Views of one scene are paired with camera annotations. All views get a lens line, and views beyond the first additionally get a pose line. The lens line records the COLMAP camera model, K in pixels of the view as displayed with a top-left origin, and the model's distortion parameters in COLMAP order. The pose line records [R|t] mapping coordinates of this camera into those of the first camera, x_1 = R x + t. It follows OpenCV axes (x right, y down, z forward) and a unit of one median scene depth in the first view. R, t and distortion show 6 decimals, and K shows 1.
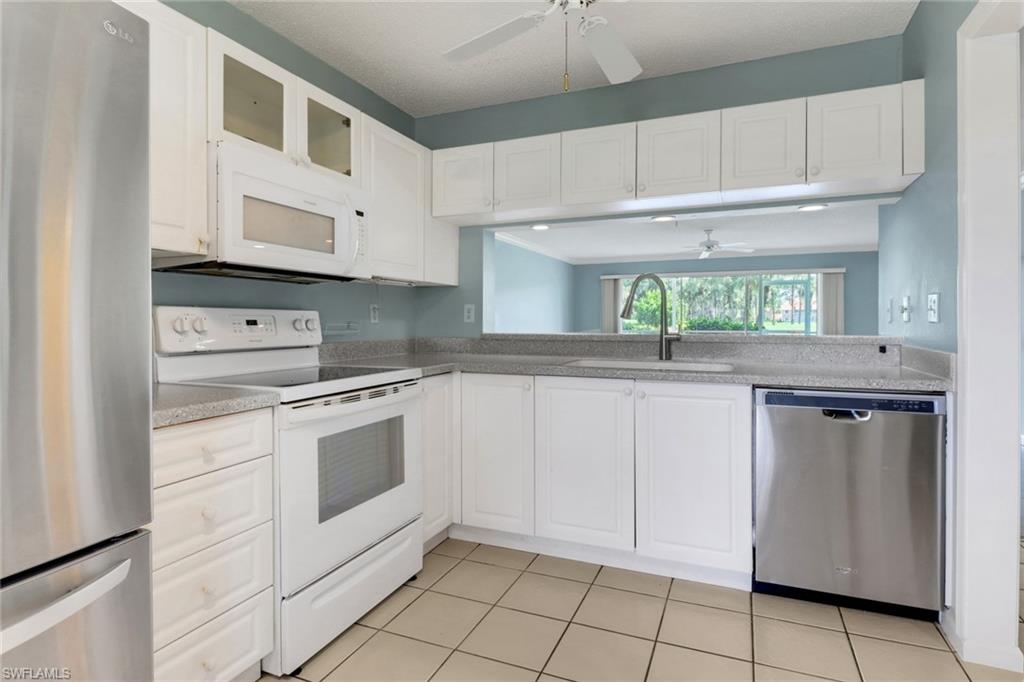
lens RADIAL K [[539.1, 0, 517.3], [0, 539.1, 323.6], [0, 0, 1]] dist [0.002425, -0.000017]
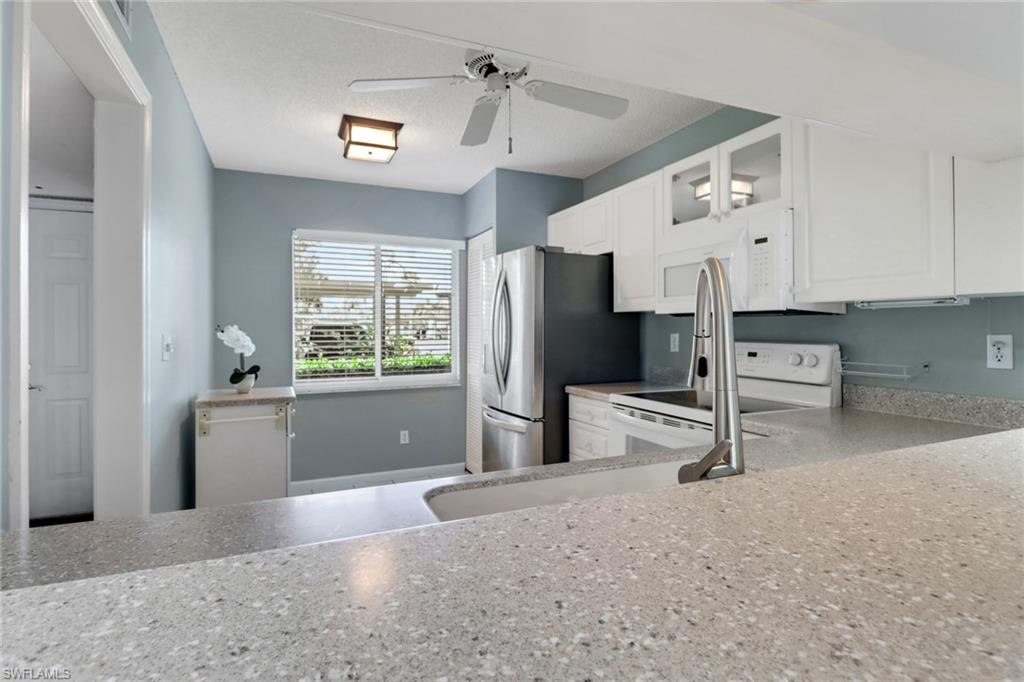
lens RADIAL K [[513.4, 0, 513.1], [0, 513.4, 327.9], [0, 0, 1]] dist [-0.001634, -0.000555]
pose [[-0.689488, 0.003136, -0.724290, 0.671680], [0.000188, 0.999991, 0.004151, -0.063755], [0.724297, 0.002726, -0.689483, 1.382532]]
